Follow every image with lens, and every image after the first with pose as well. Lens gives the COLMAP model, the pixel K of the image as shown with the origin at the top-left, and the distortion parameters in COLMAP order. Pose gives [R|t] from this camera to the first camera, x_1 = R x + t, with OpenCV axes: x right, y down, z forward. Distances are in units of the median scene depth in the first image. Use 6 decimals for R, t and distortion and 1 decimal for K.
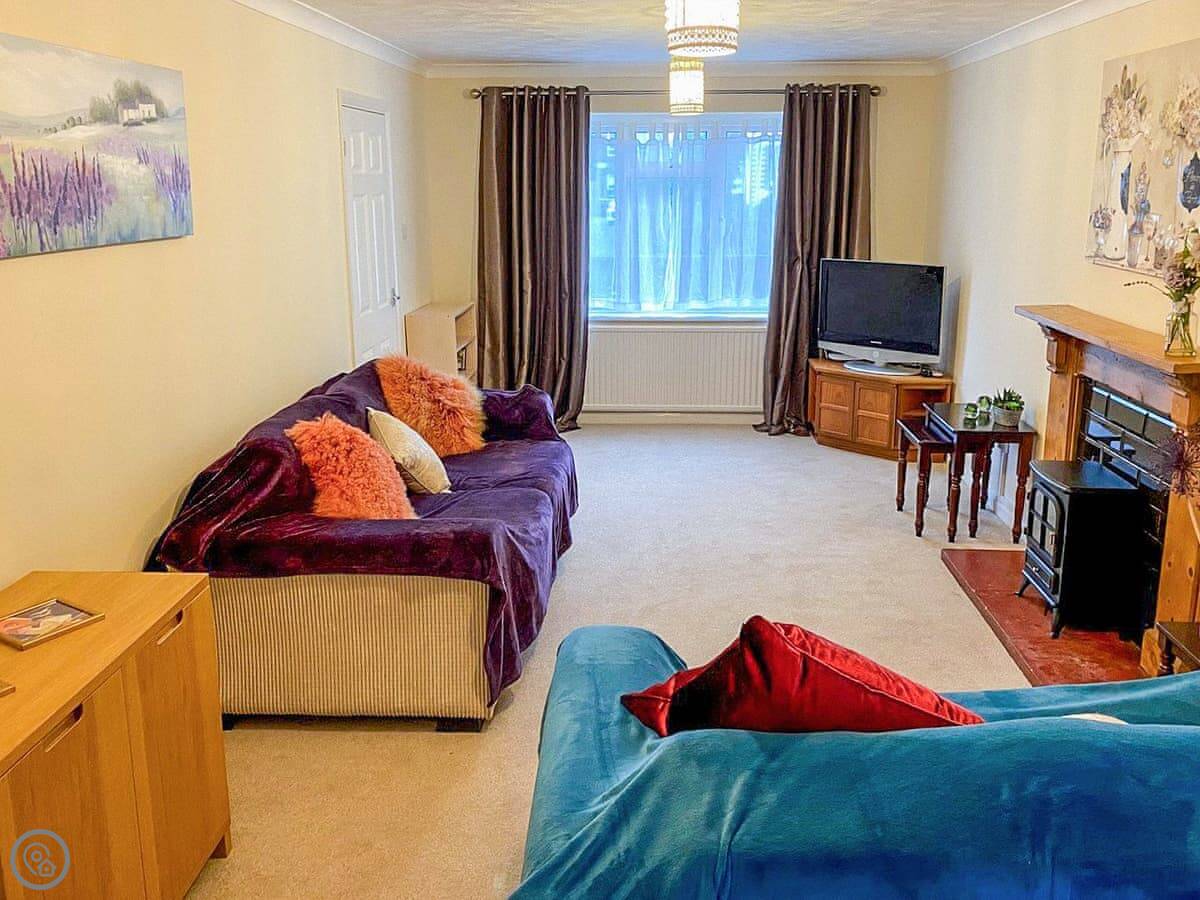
lens RADIAL K [[1121.5, 0, 600.0], [0, 1121.5, 450.0], [0, 0, 1]] dist [0.015148, 0.023523]
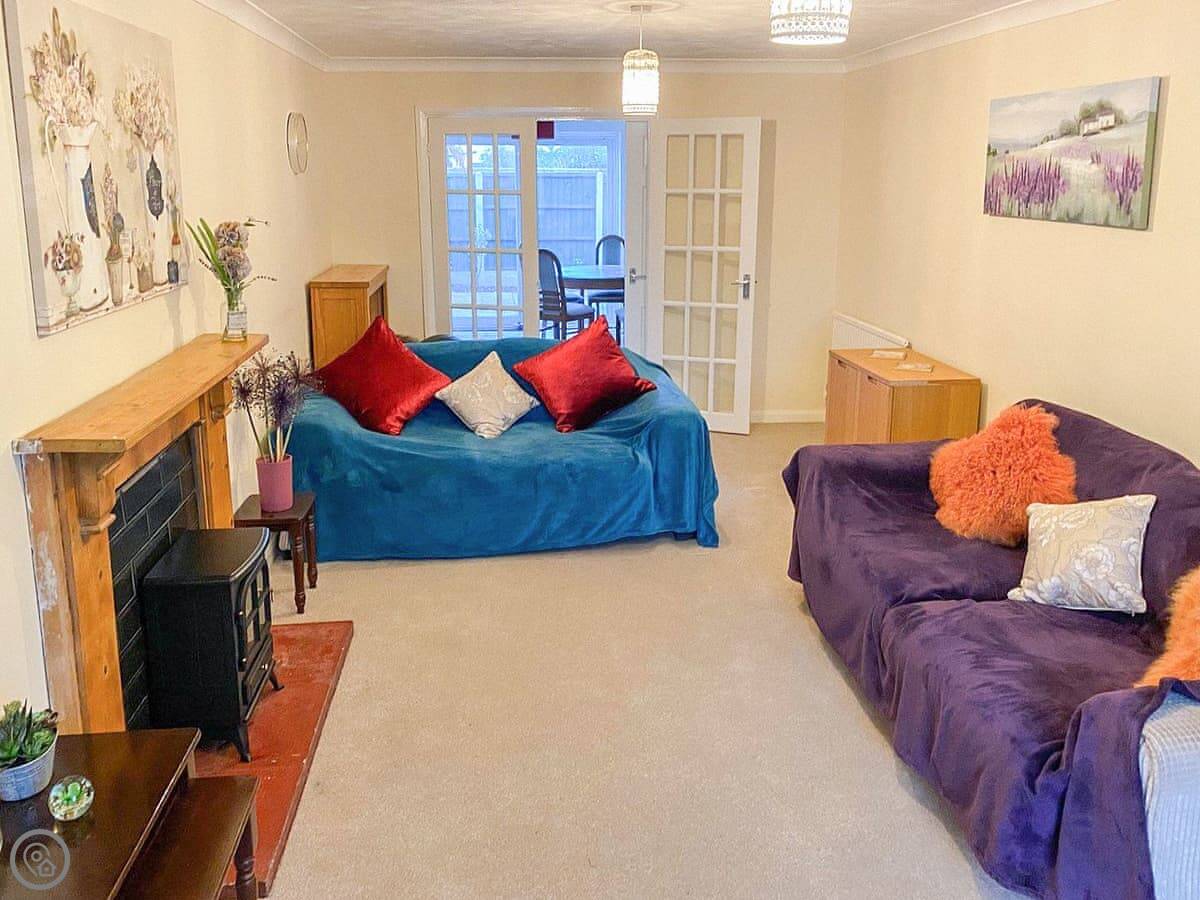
lens RADIAL K [[1121.5, 0, 600.0], [0, 1121.5, 450.0], [0, 0, 1]] dist [0.015148, 0.023523]
pose [[-0.990580, 0.036543, -0.131969, 0.290530], [-0.029568, 0.883919, 0.466704, -0.482829], [0.133704, 0.466210, -0.874512, 1.935268]]
